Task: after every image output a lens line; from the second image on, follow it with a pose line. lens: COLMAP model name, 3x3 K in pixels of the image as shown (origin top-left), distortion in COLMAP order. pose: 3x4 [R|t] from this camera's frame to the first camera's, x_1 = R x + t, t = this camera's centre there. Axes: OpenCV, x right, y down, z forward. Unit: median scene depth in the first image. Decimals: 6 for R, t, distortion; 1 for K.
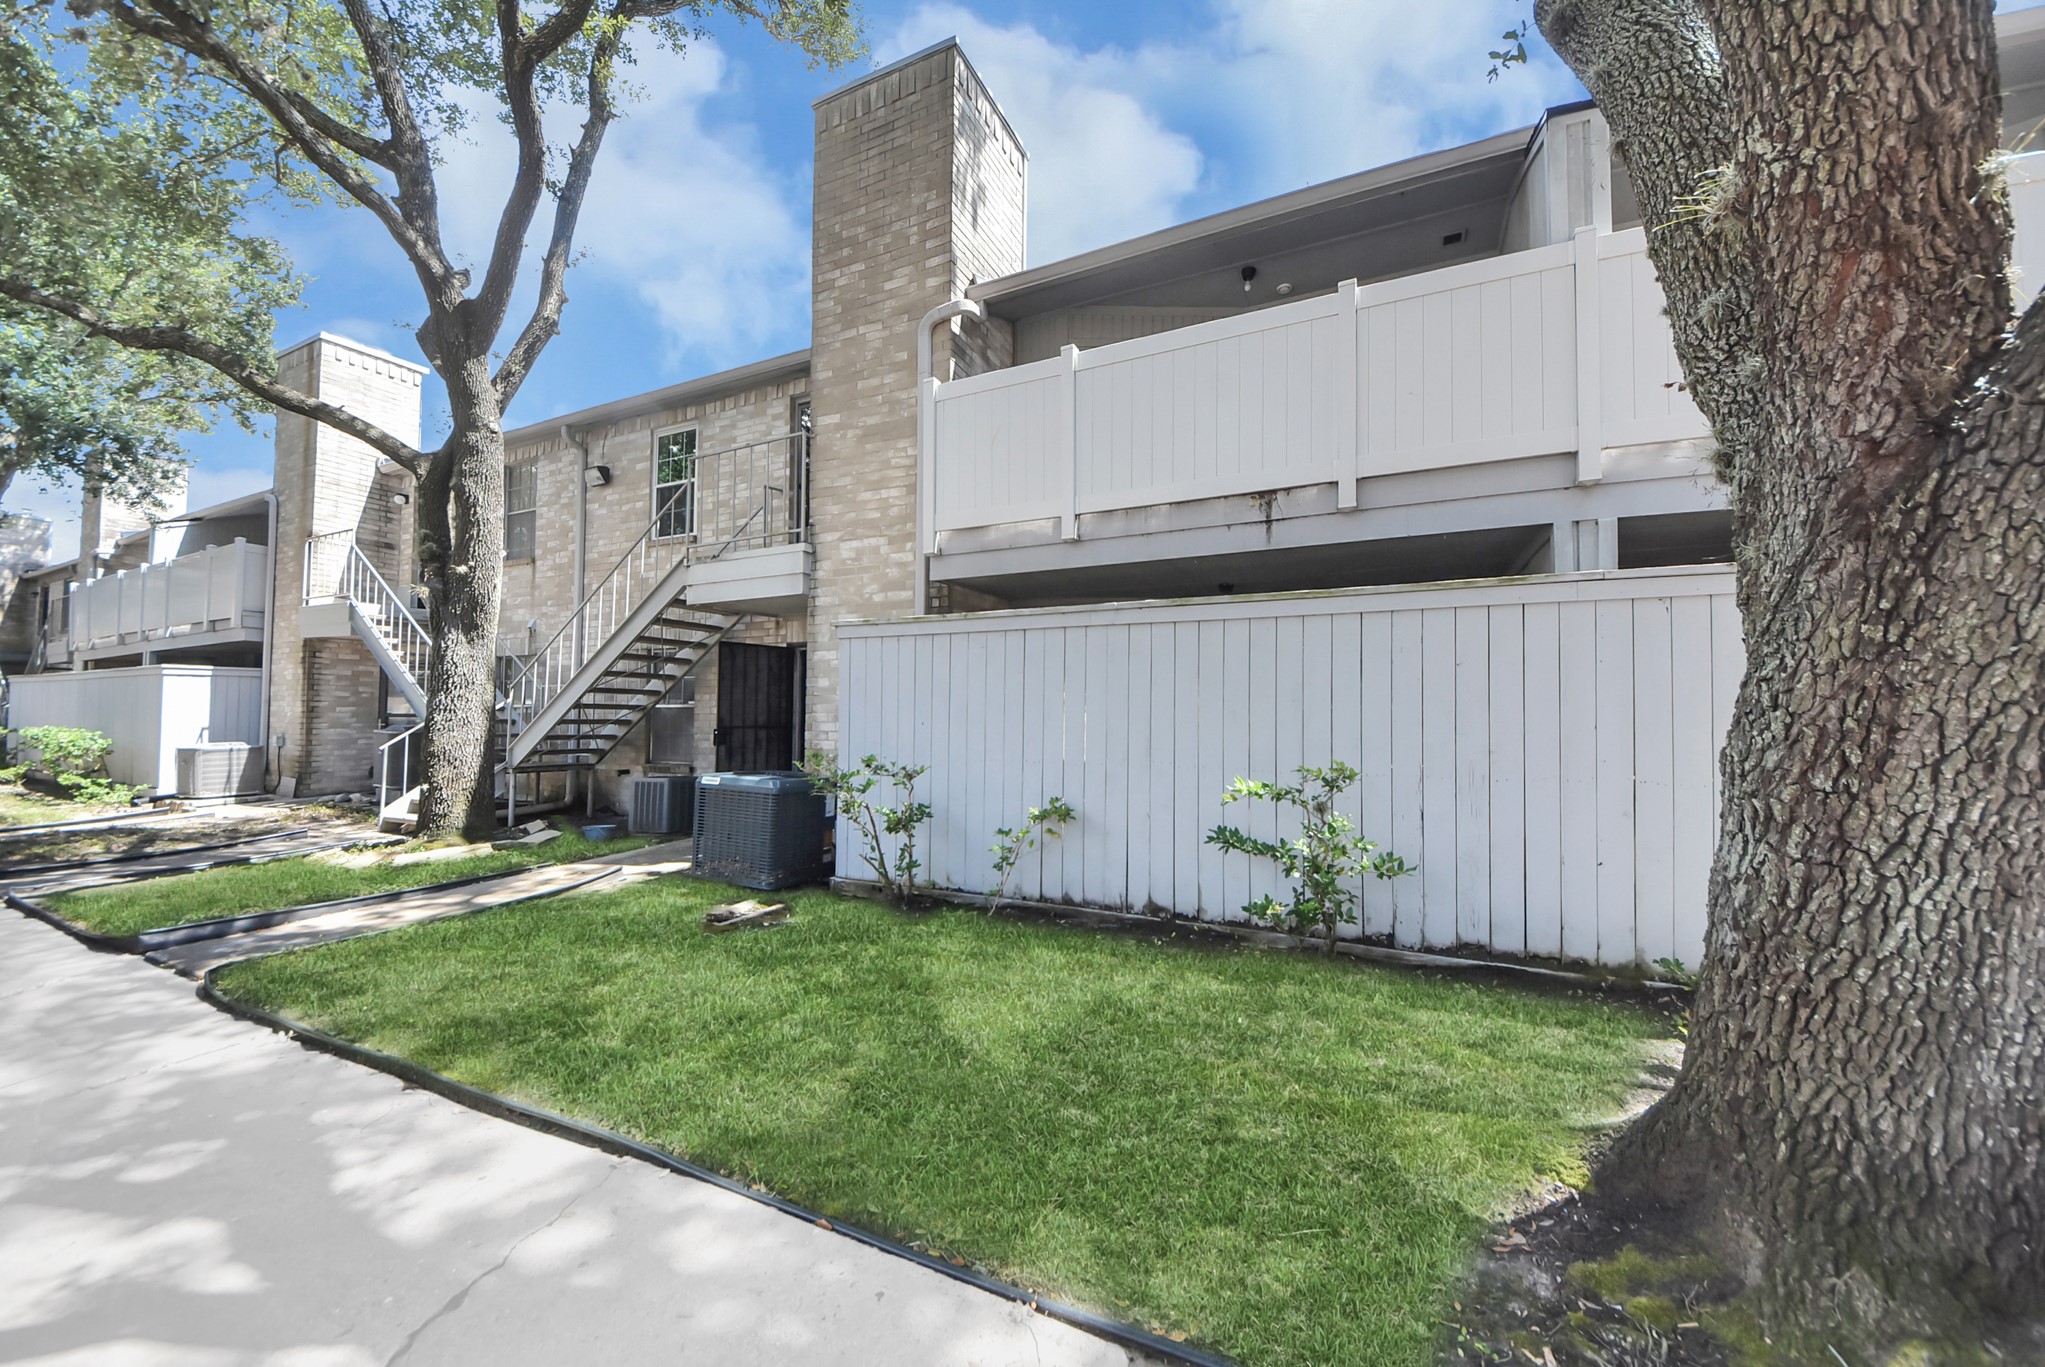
lens RADIAL K [[722.0, 0, 1037.2], [0, 722.0, 695.2], [0, 0, 1]] dist [0.041957, -0.028330]
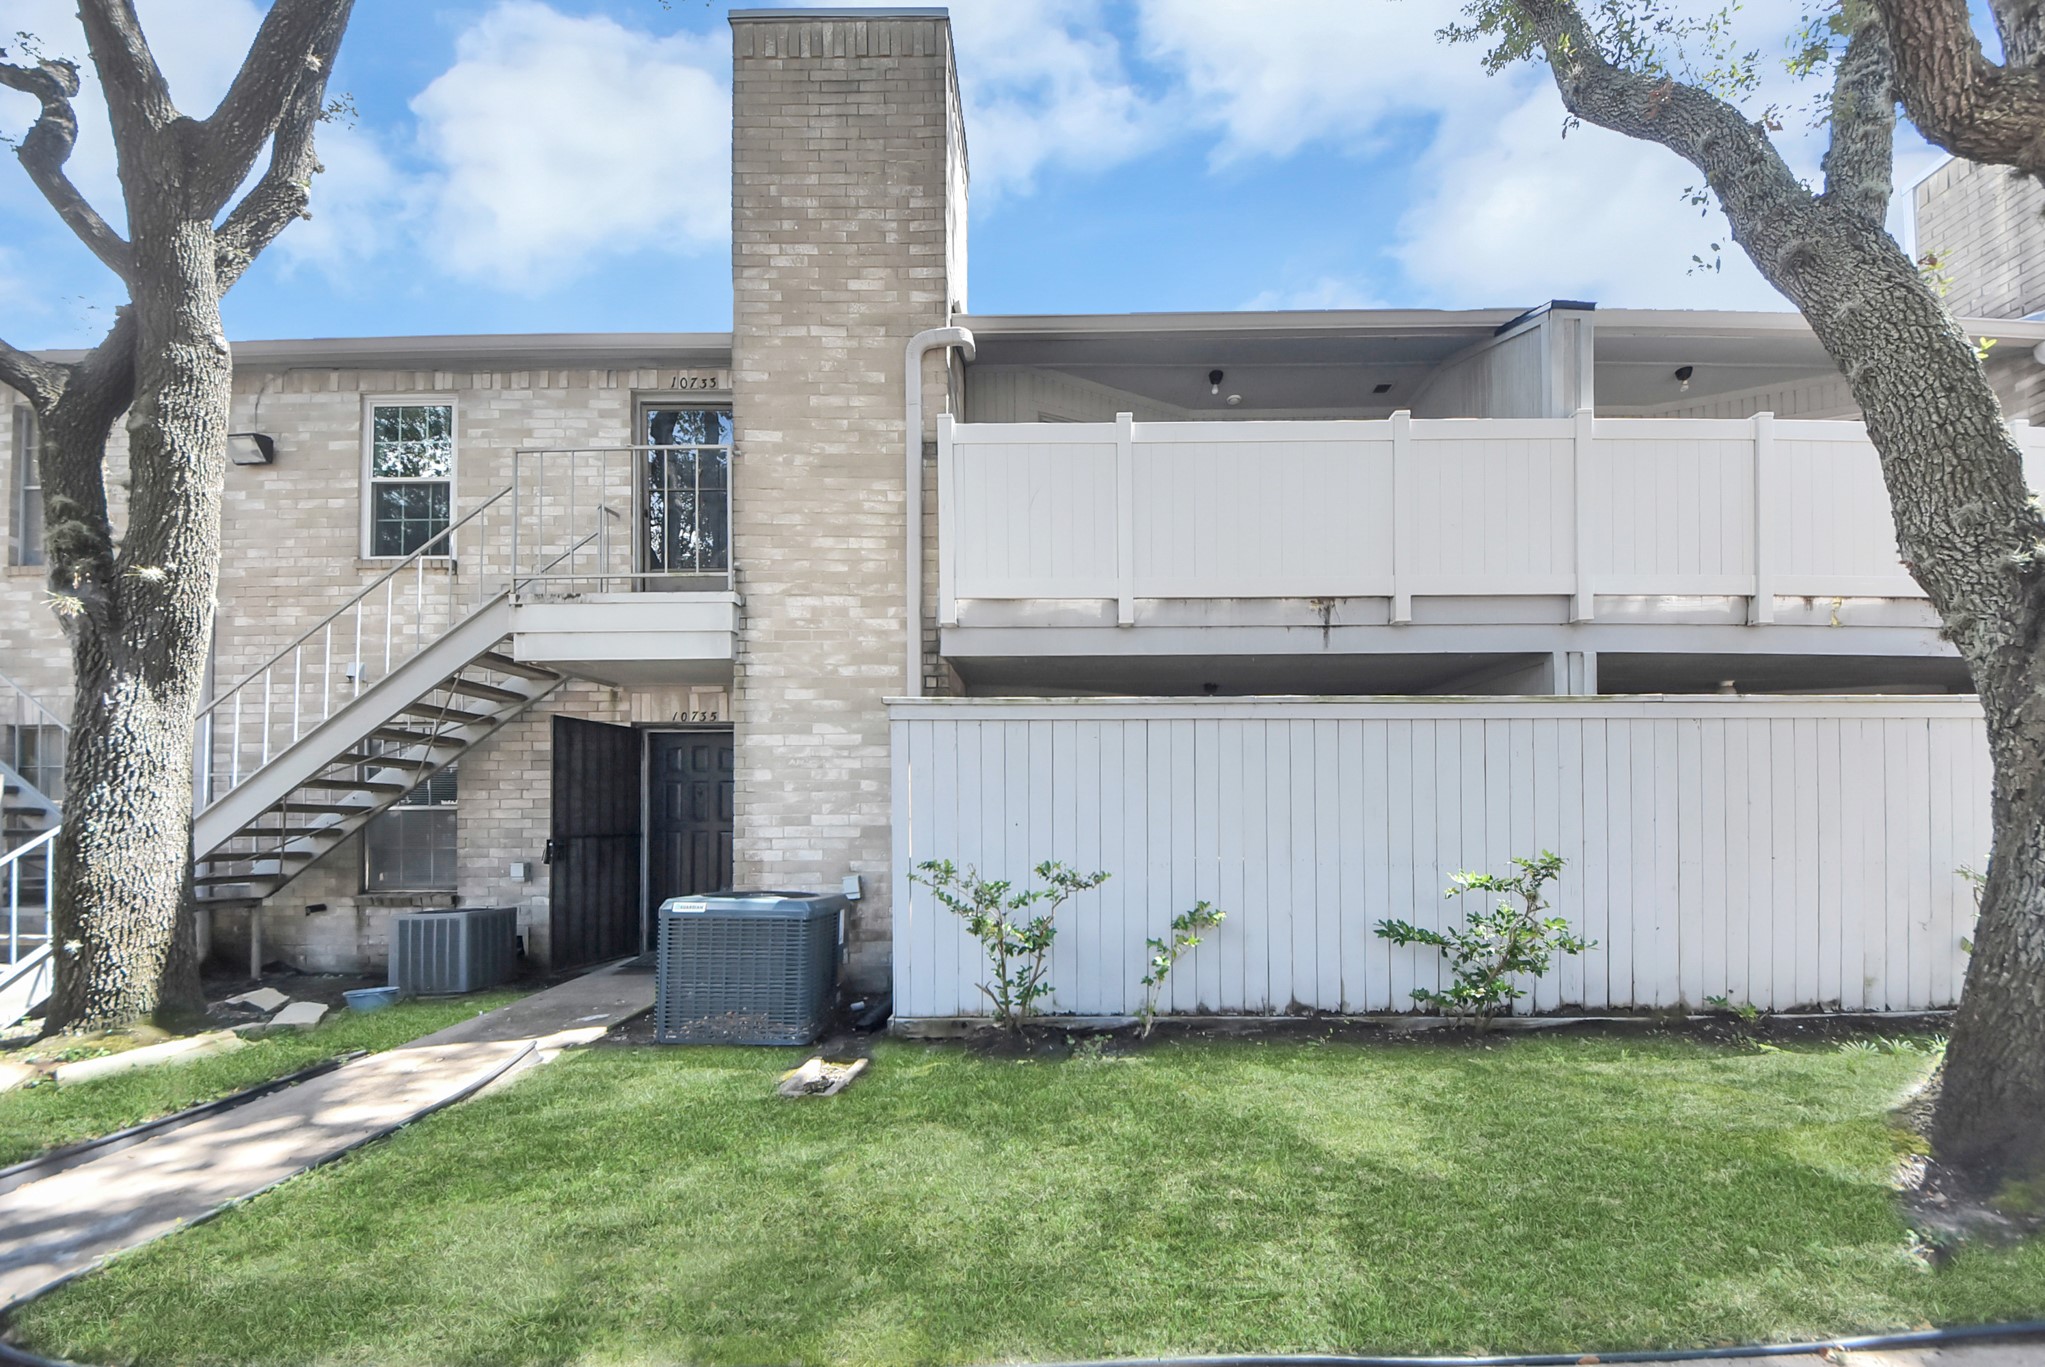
lens RADIAL K [[750.5, 0, 1077.4], [0, 750.5, 805.9], [0, 0, 1]] dist [0.041793, -0.023002]
pose [[0.904330, -0.002557, 0.426827, -0.372402], [-0.002735, 0.999927, 0.011785, 0.005057], [-0.426826, -0.011824, 0.904257, 0.136287]]
